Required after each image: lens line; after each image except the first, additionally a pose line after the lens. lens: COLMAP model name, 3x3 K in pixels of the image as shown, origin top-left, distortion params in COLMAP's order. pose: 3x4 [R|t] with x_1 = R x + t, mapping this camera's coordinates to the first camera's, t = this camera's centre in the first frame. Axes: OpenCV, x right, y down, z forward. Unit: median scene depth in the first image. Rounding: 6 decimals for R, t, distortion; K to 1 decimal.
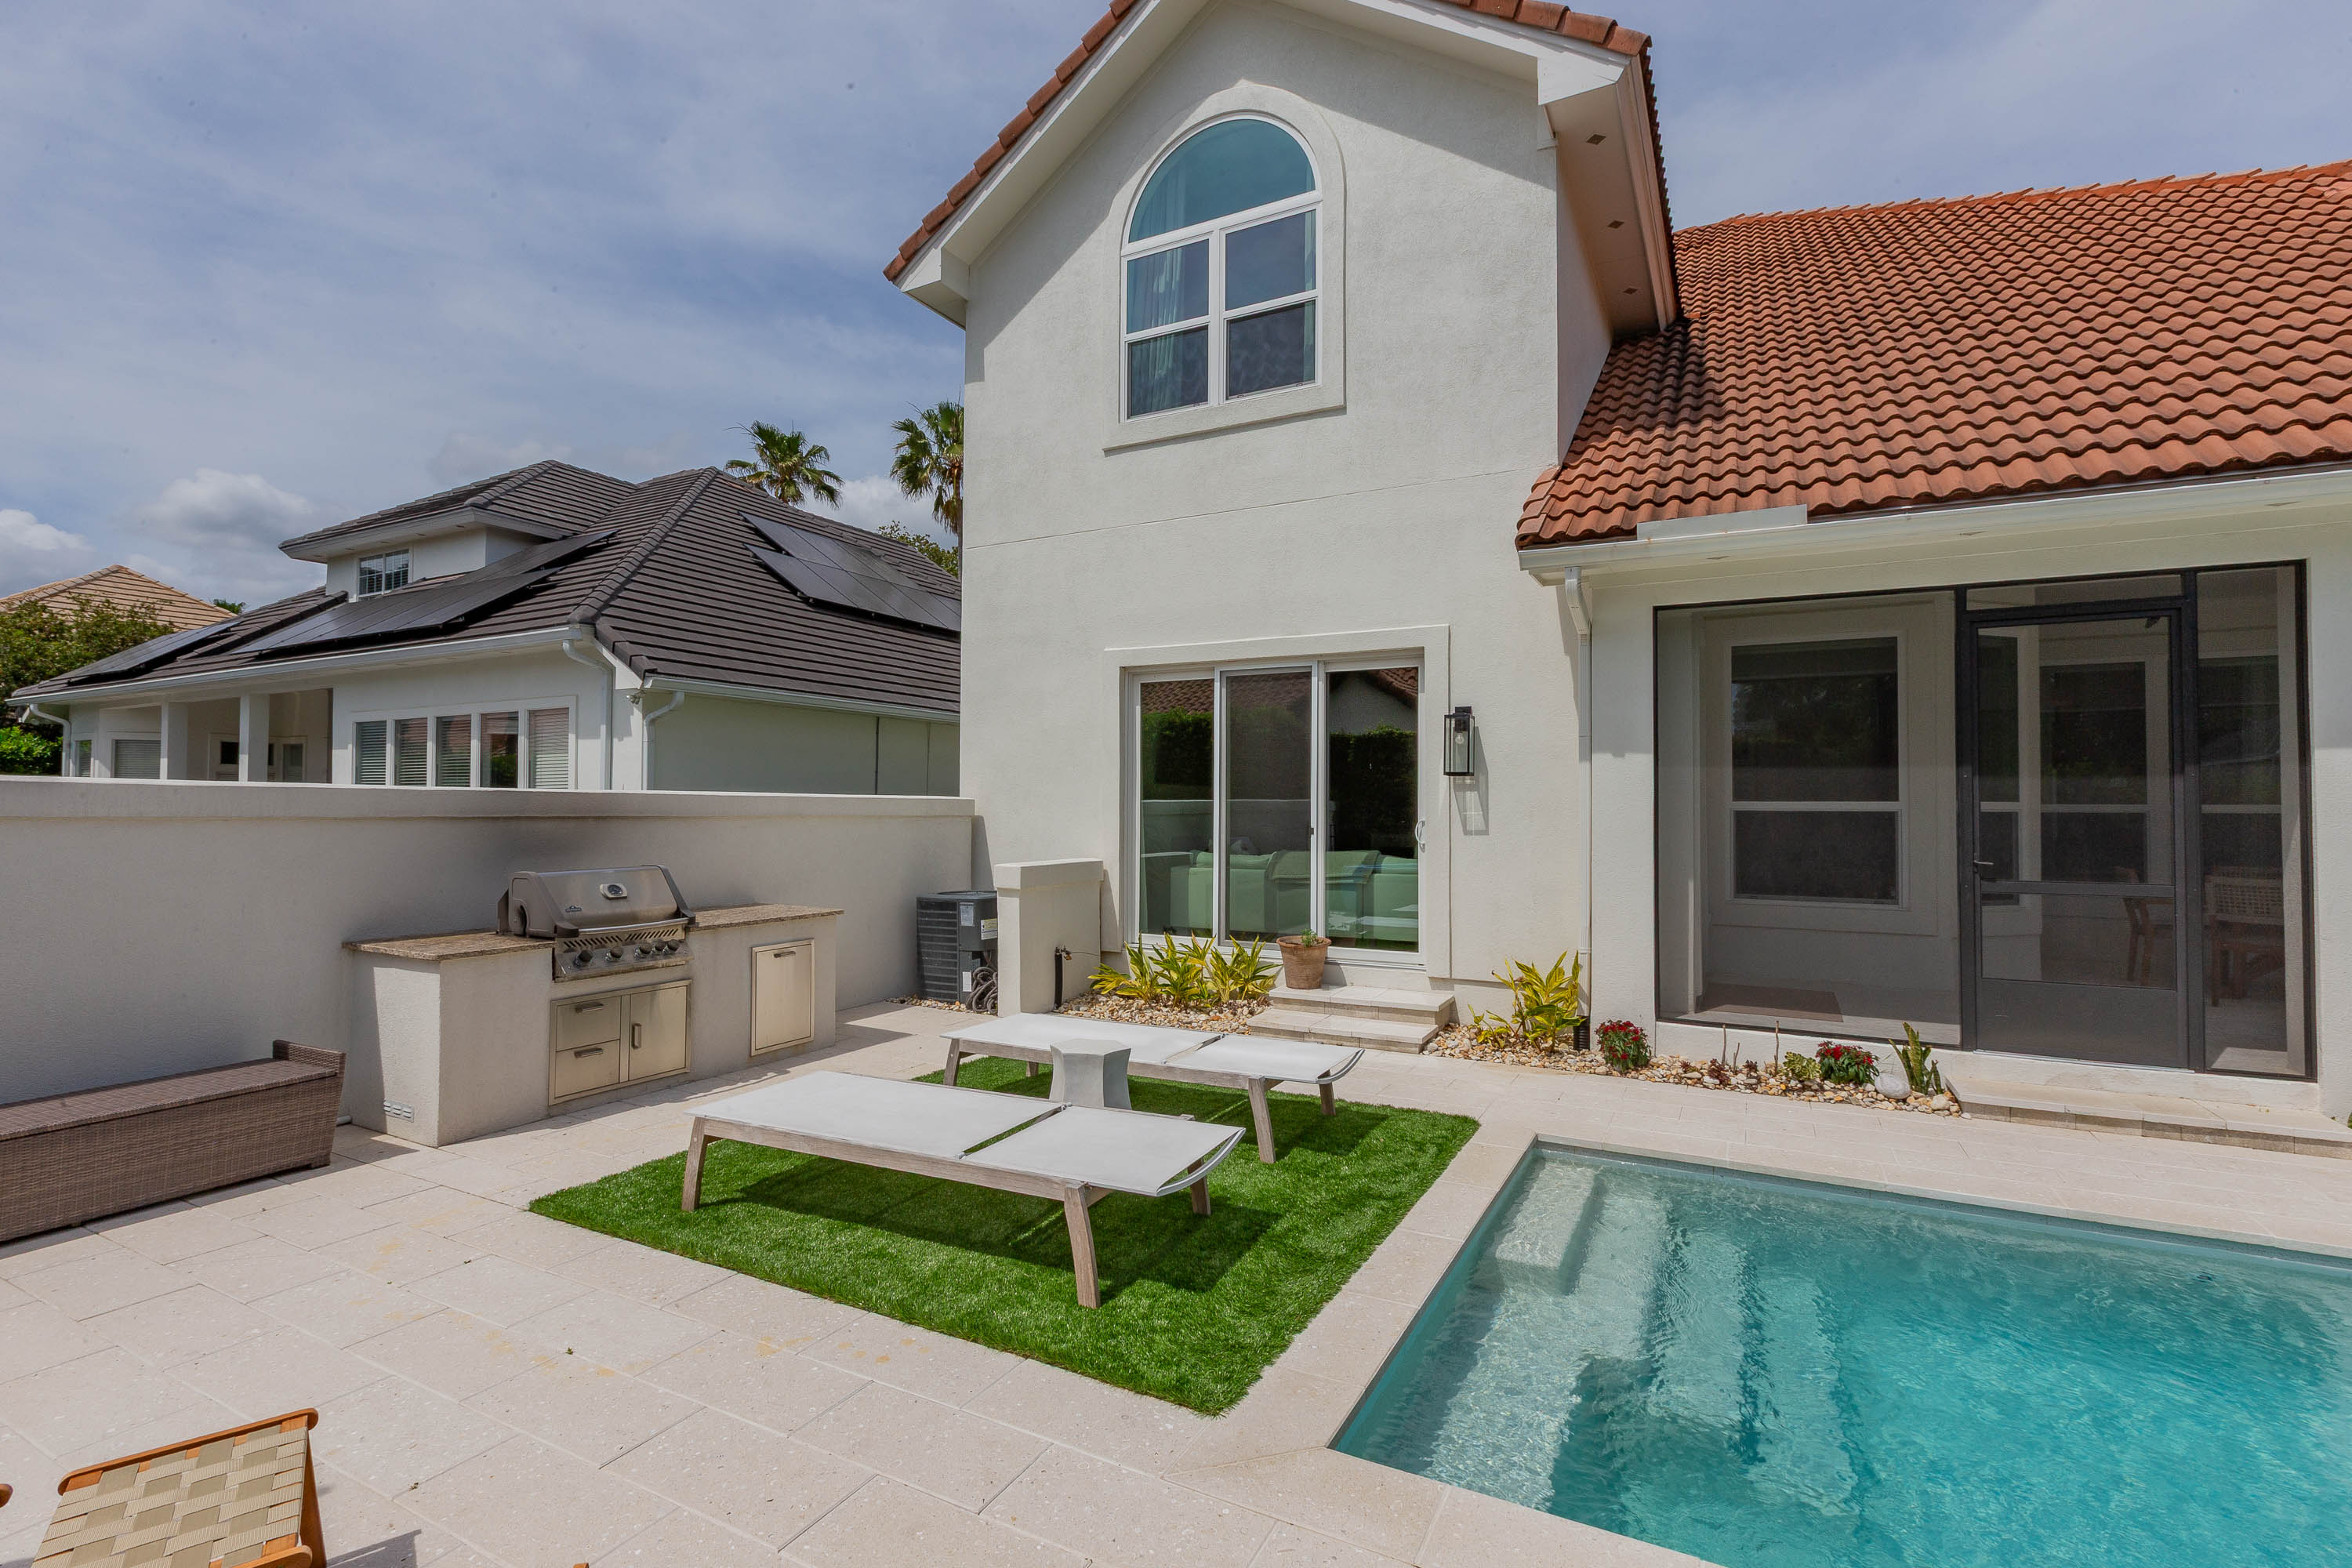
lens RADIAL K [[1095.0, 0, 1170.5], [0, 1095.0, 773.7], [0, 0, 1]] dist [-0.013681, -0.000331]
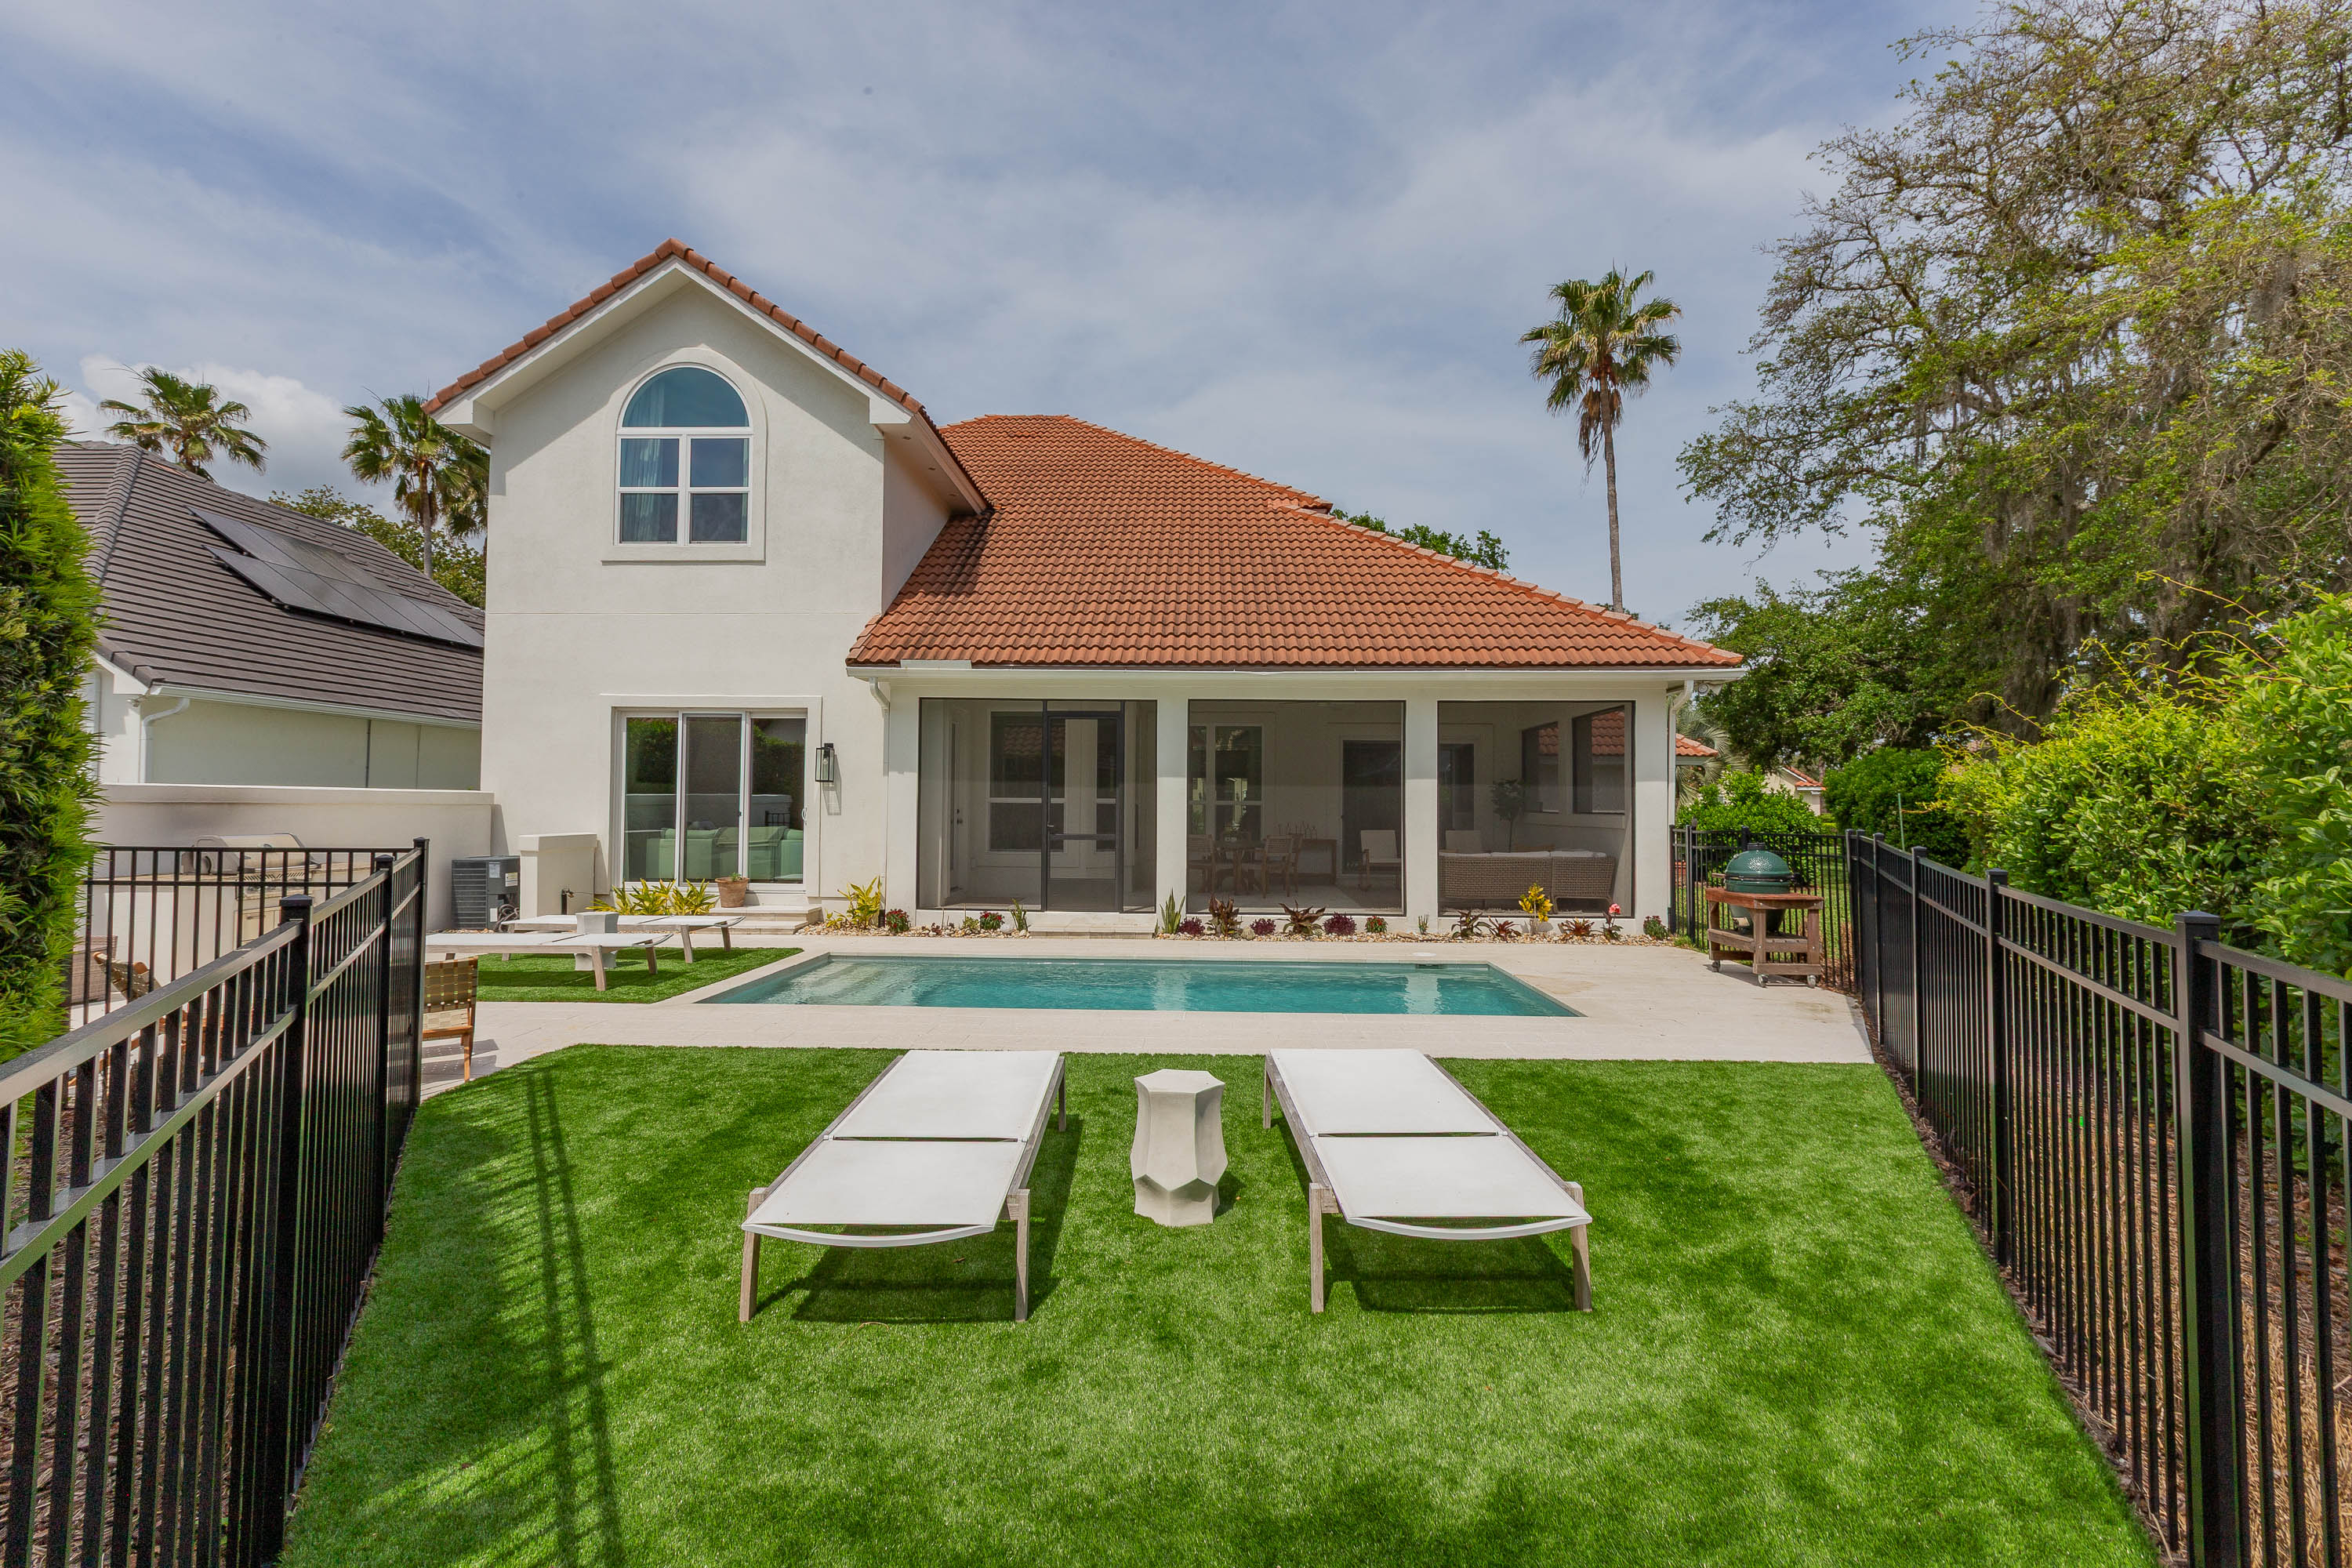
lens RADIAL K [[1095.0, 0, 1170.5], [0, 1095.0, 773.7], [0, 0, 1]] dist [-0.013681, -0.000331]
pose [[0.904160, 0.014919, 0.426934, 0.010994], [-0.016533, 0.999863, 0.000074, -0.018322], [-0.426874, -0.007126, 0.904283, -0.733522]]
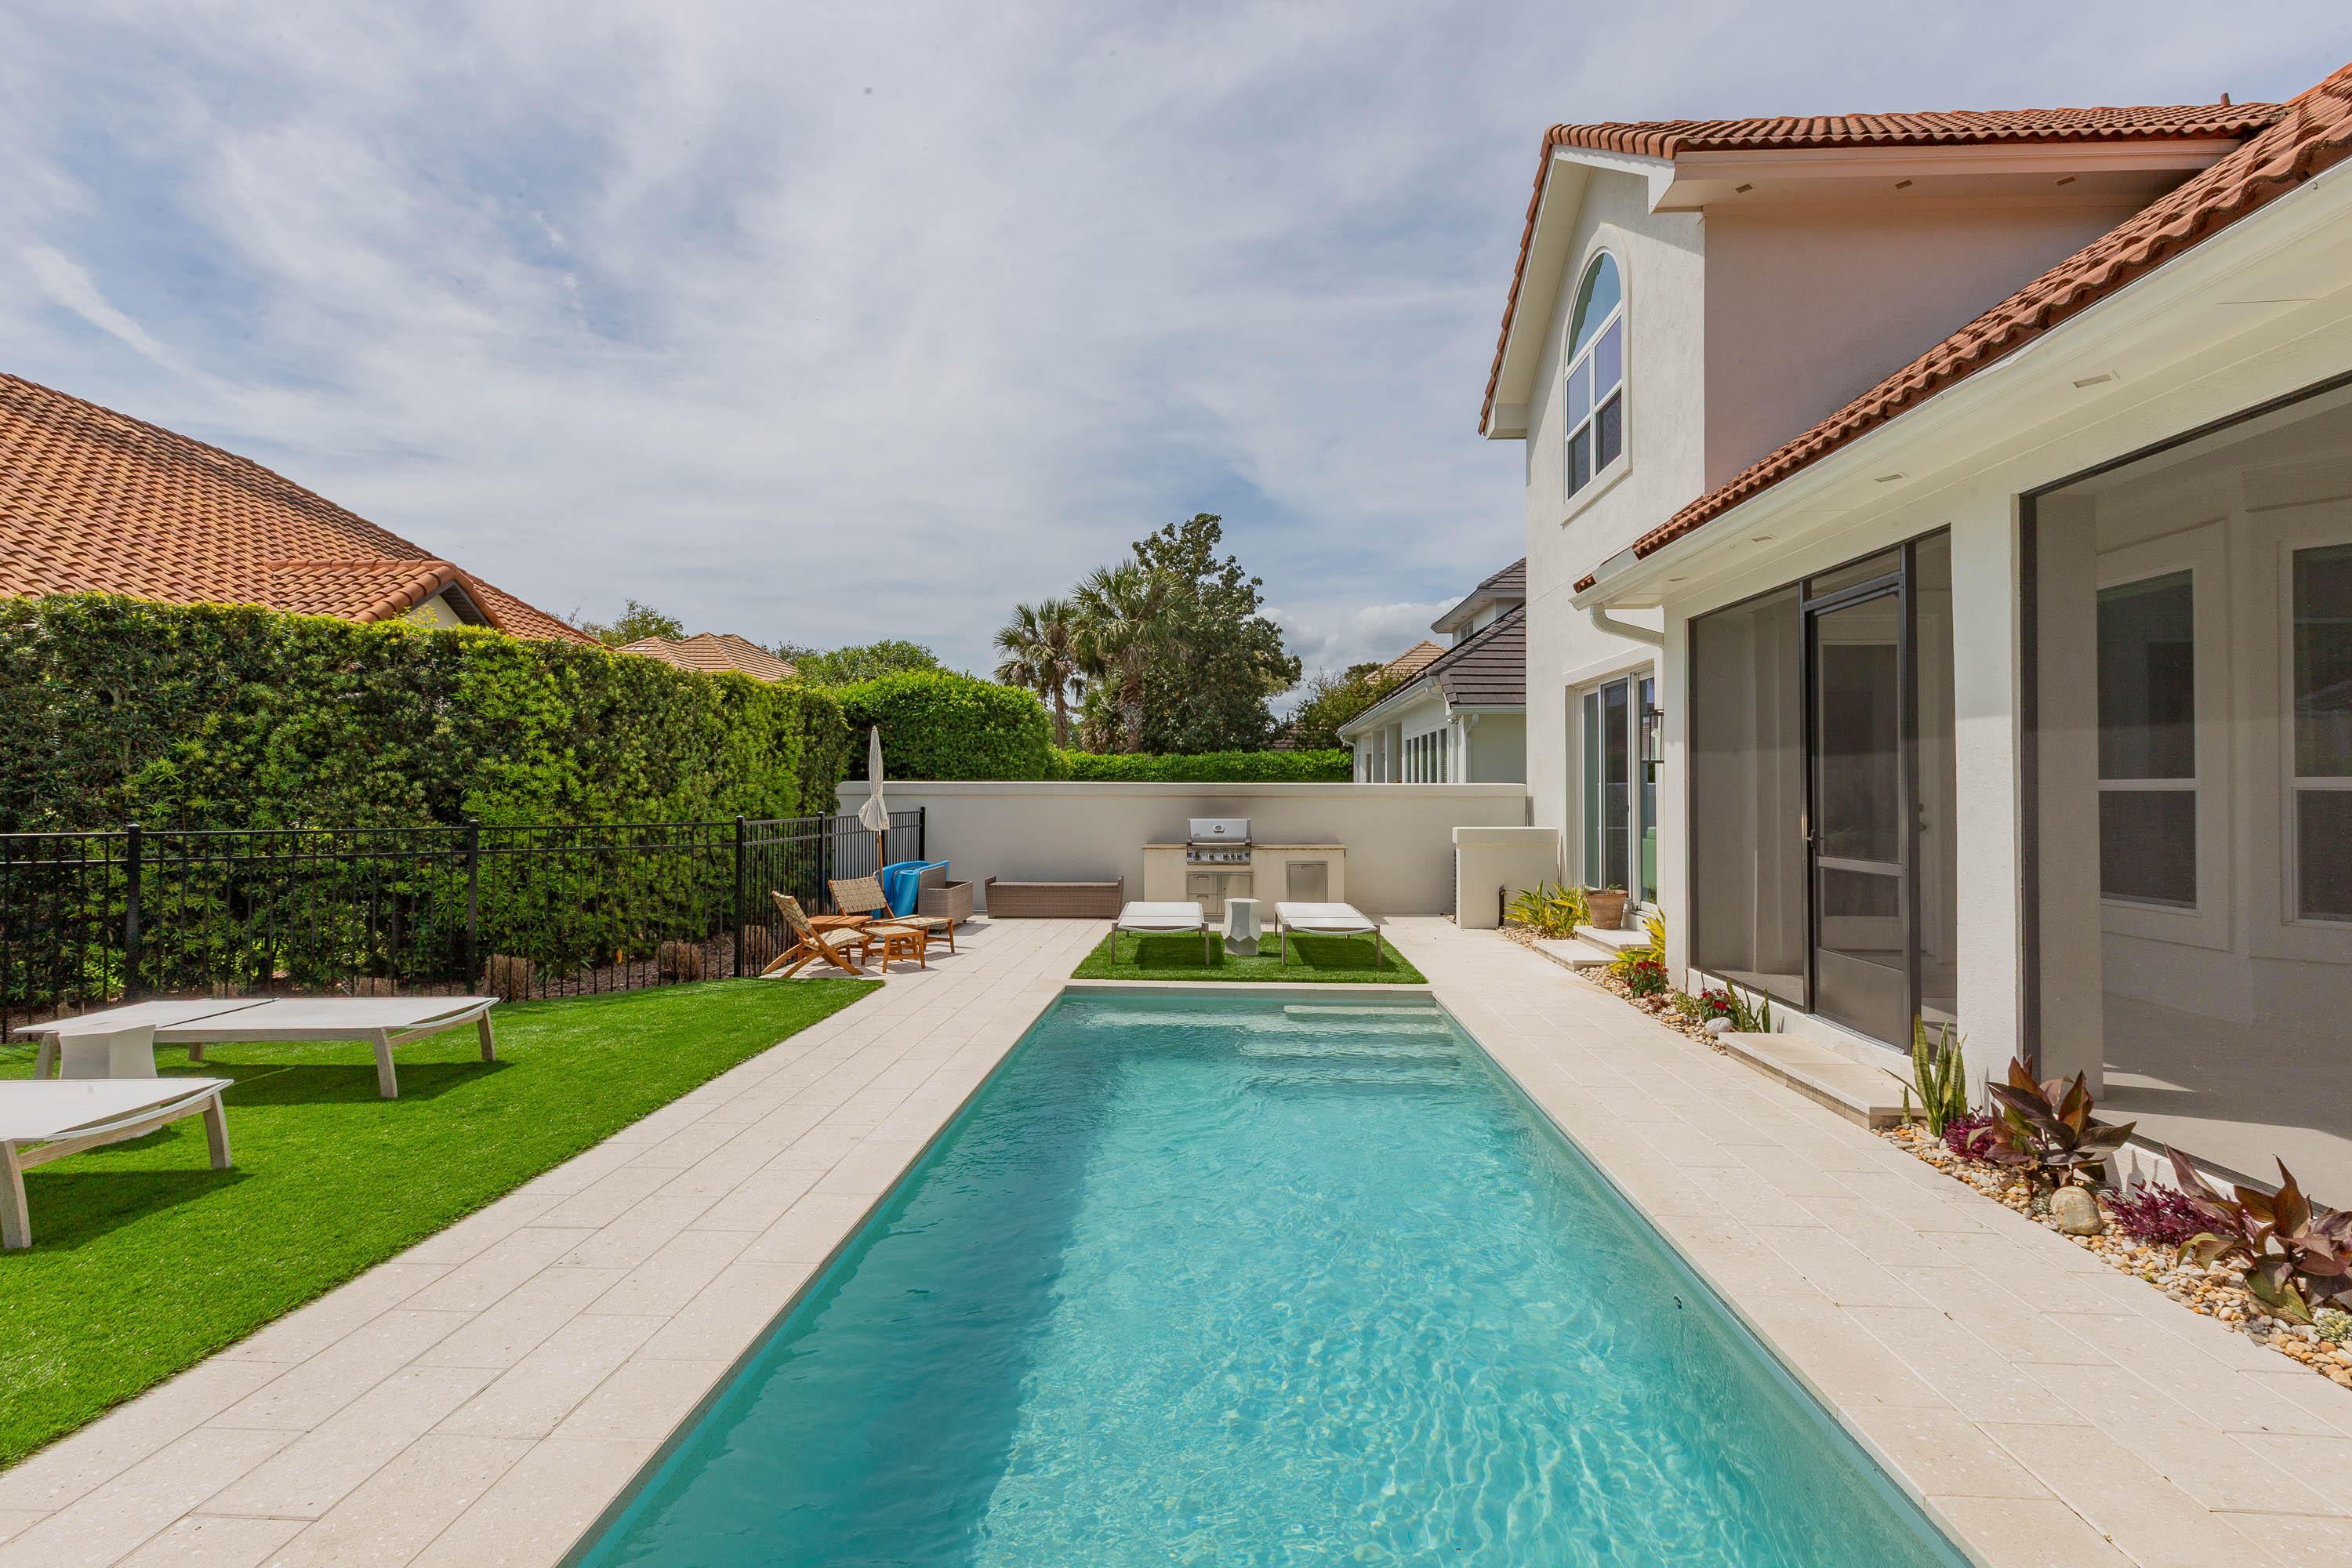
lens RADIAL K [[1095.0, 0, 1170.5], [0, 1095.0, 773.7], [0, 0, 1]] dist [-0.013681, -0.000331]
pose [[0.411512, -0.017274, -0.911241, 0.953406], [0.026869, 0.999616, -0.006815, 0.006961], [0.911008, -0.021680, 0.411818, 0.002004]]
